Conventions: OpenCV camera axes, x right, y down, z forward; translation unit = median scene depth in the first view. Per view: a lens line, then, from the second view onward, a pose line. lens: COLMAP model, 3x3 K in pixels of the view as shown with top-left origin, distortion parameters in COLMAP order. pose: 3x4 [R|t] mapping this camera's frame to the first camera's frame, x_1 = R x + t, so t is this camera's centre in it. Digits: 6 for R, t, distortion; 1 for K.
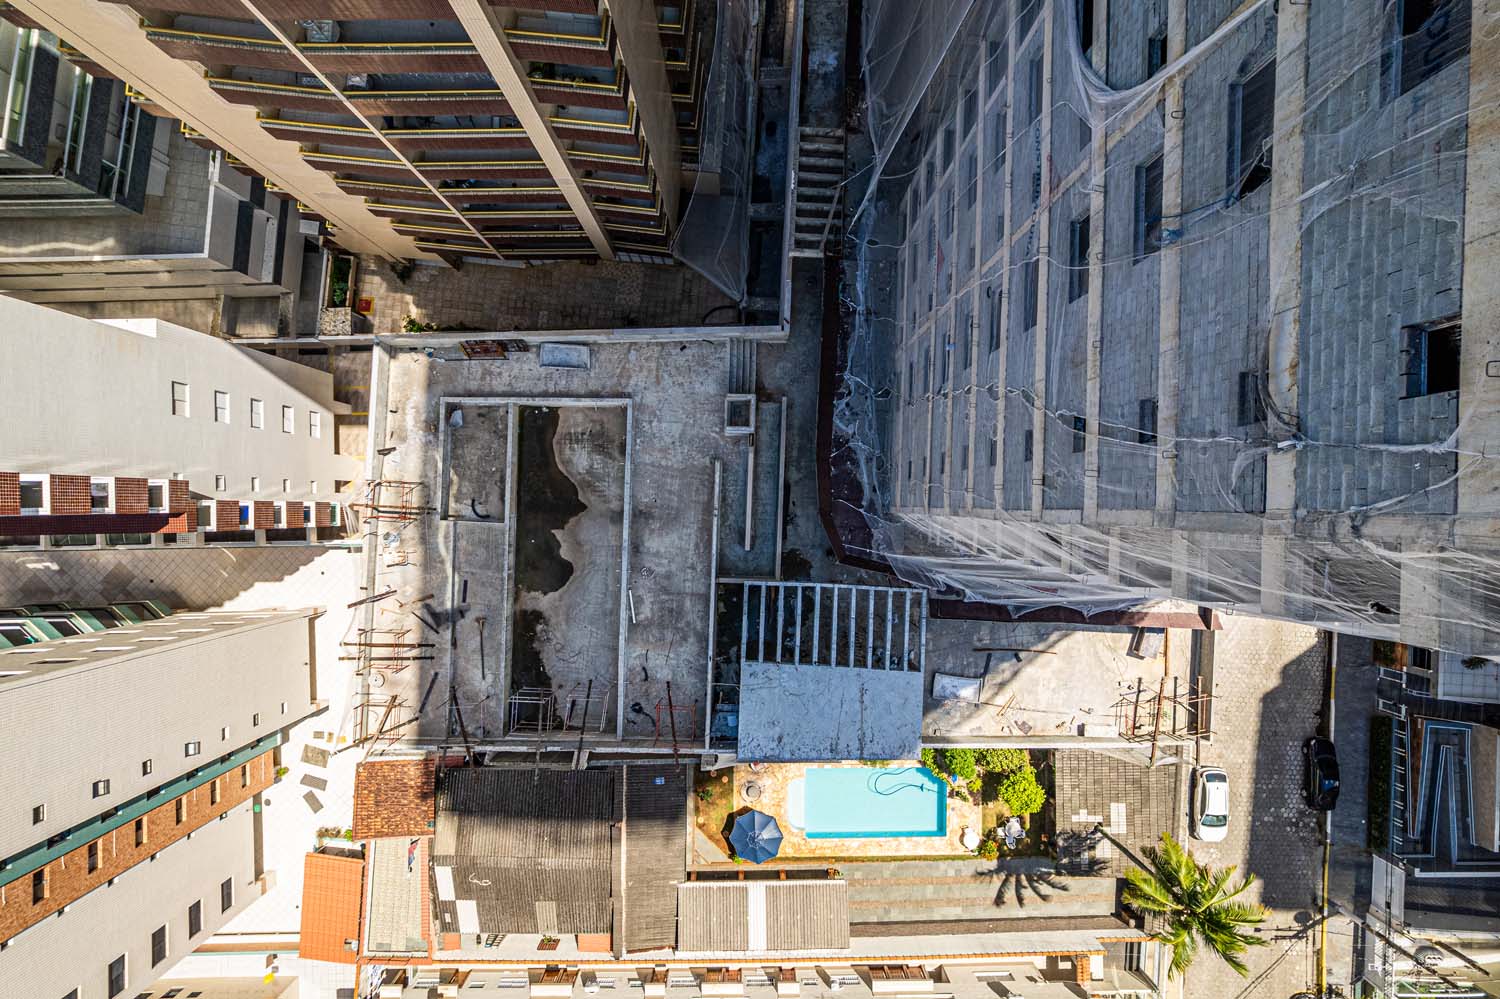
lens RADIAL K [[958.2, 0, 753.0], [0, 958.2, 503.0], [0, 0, 1]] dist [-0.082978, 0.077756]
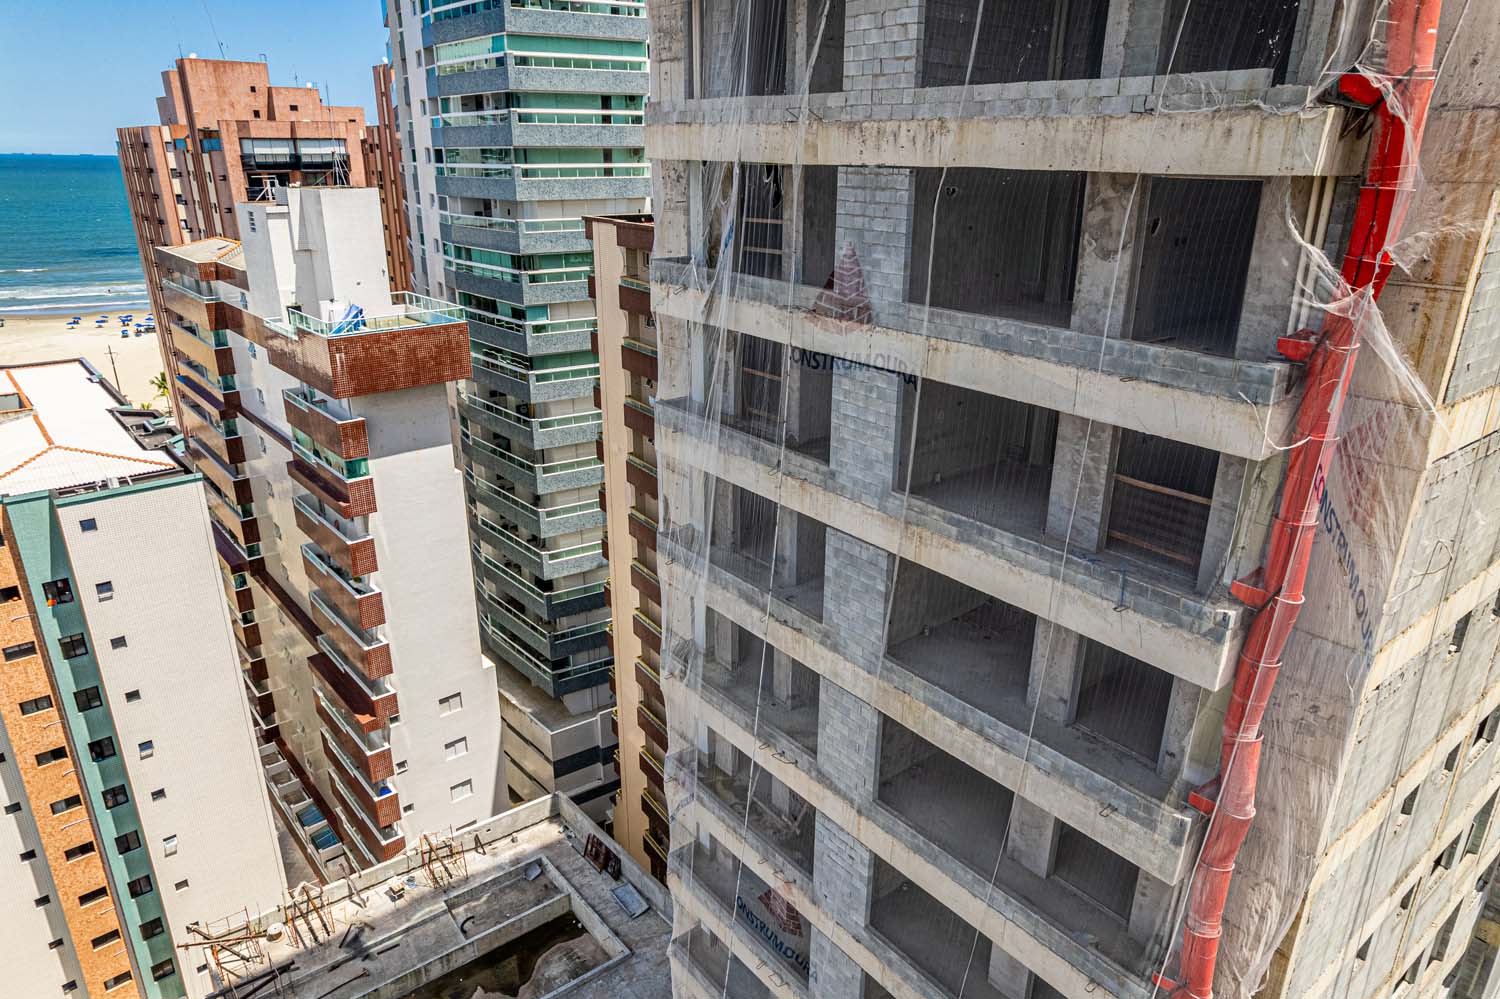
lens RADIAL K [[958.2, 0, 753.0], [0, 958.2, 503.0], [0, 0, 1]] dist [-0.082978, 0.077756]
pose [[0.642034, 0.267878, -0.718355, 0.562257], [-0.766676, 0.225271, -0.601216, 0.295399], [0.000772, 0.936747, 0.350008, 0.181578]]
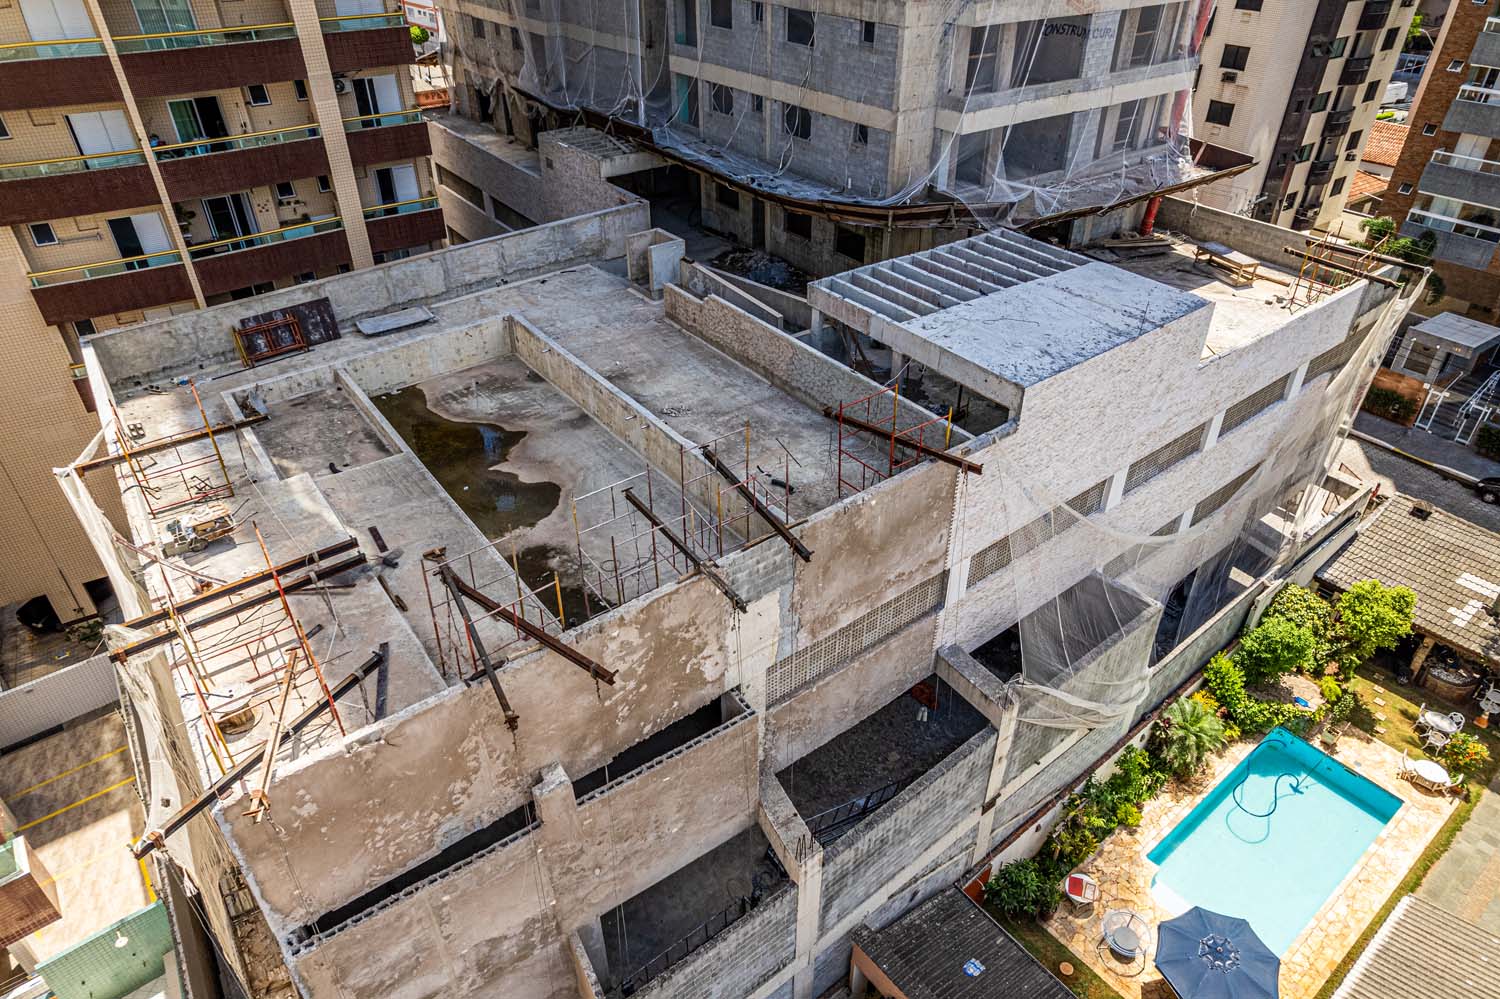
lens RADIAL K [[958.2, 0, 753.0], [0, 958.2, 503.0], [0, 0, 1]] dist [-0.082978, 0.077756]
pose [[0.783308, -0.356792, 0.509046, -0.390421], [0.621634, 0.449303, -0.641637, 0.503175], [0.000215, 0.819040, 0.573737, 0.715125]]
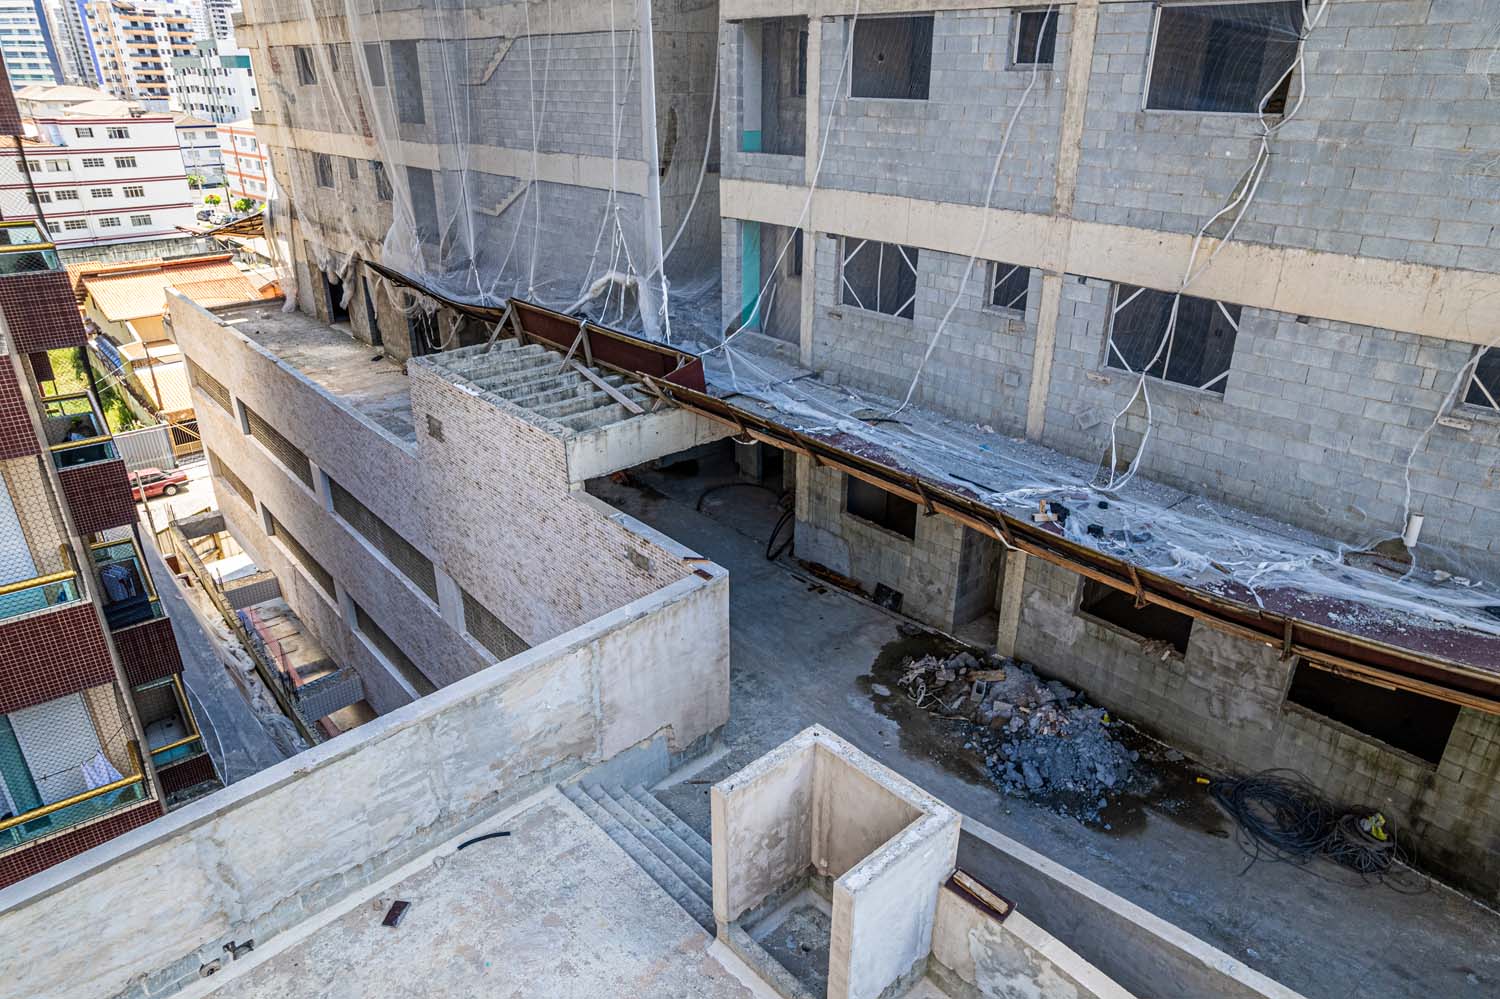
lens RADIAL K [[958.2, 0, 753.0], [0, 958.2, 503.0], [0, 0, 1]] dist [-0.082978, 0.077756]
pose [[0.719850, -0.288117, 0.631510, -0.121583], [0.694109, 0.305839, -0.651671, -0.001870], [-0.005383, 0.907442, 0.420143, 0.835368]]
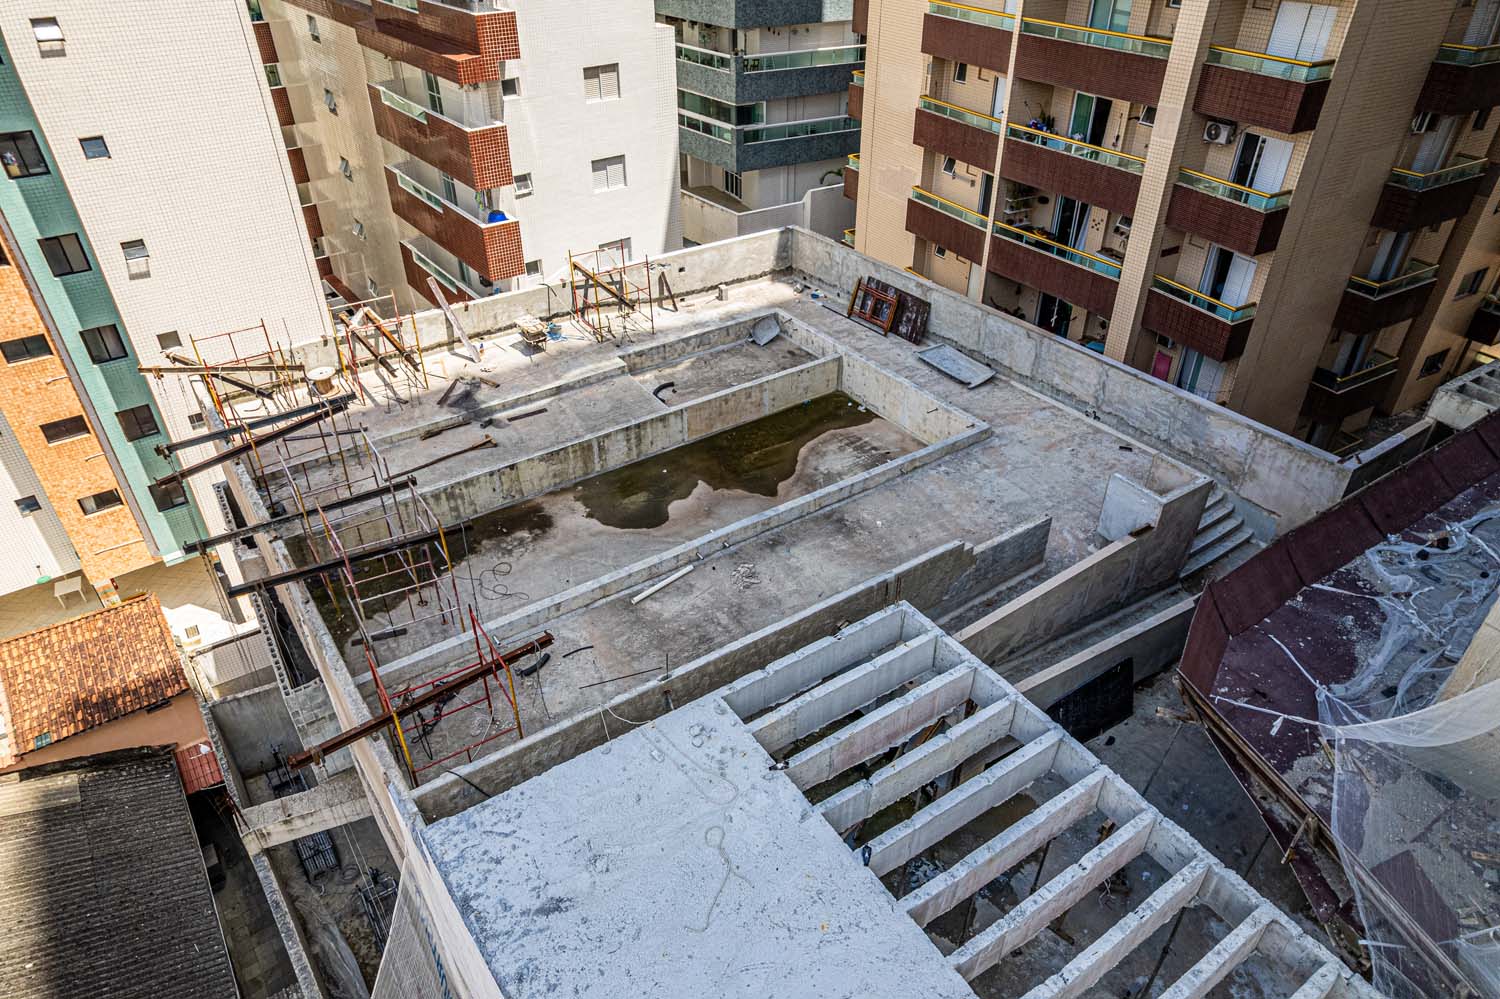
lens RADIAL K [[958.2, 0, 753.0], [0, 958.2, 503.0], [0, 0, 1]] dist [-0.082978, 0.077756]
pose [[0.590930, 0.460387, -0.662454, 0.169713], [-0.806705, 0.342690, -0.481446, 0.273491], [0.005365, 0.818906, 0.573902, 0.721982]]
